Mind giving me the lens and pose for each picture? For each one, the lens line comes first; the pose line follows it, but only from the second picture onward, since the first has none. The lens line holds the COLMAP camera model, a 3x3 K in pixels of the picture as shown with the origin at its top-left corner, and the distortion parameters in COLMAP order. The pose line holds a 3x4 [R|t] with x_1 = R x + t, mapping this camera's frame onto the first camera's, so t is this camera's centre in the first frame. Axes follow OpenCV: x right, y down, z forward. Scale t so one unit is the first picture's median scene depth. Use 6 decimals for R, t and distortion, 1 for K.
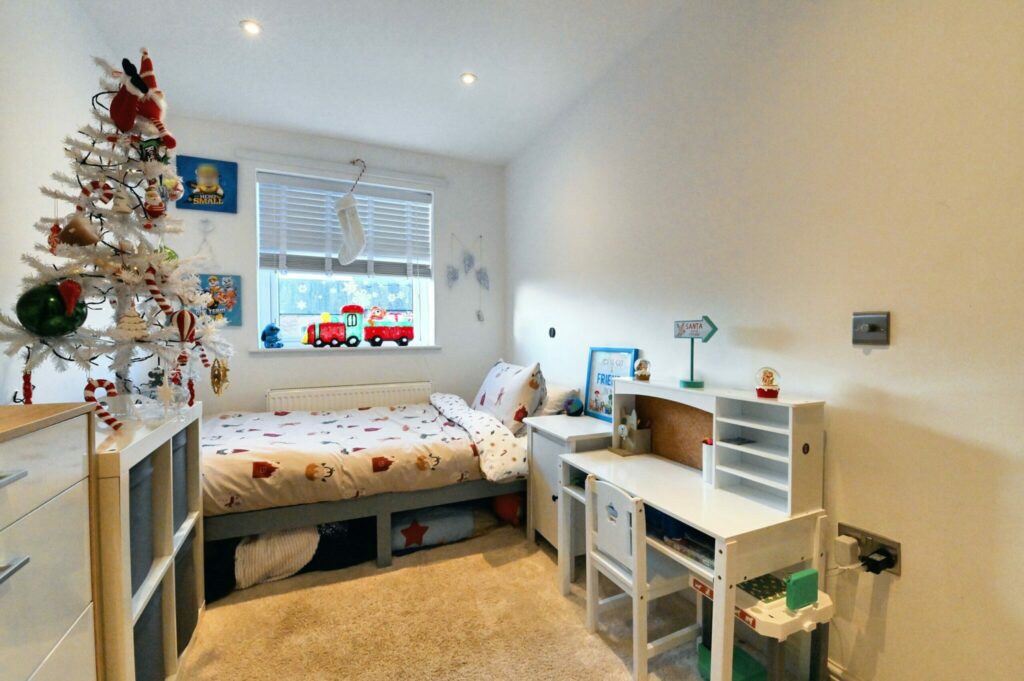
lens RADIAL K [[443.1, 0, 515.6], [0, 443.1, 340.0], [0, 0, 1]] dist [0.000456, -0.014515]
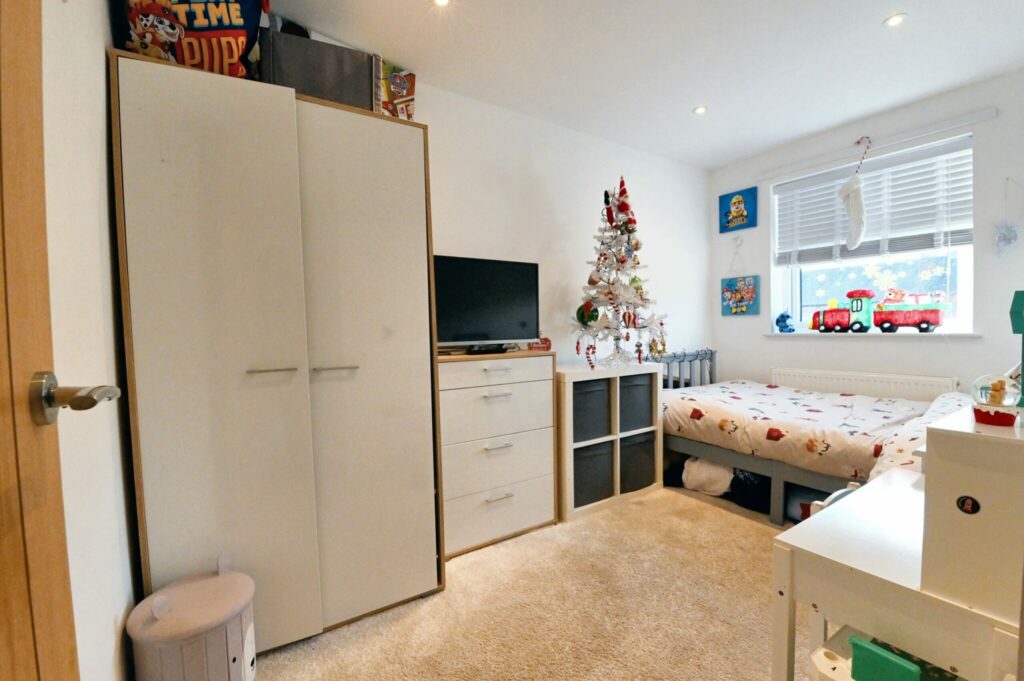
lens RADIAL K [[443.1, 0, 515.6], [0, 443.1, 340.0], [0, 0, 1]] dist [0.000456, -0.014515]
pose [[0.140859, 0.032849, -0.989485, 0.526865], [0.006188, 0.999401, 0.034059, -0.006428], [0.990010, -0.010921, 0.140571, 0.125386]]
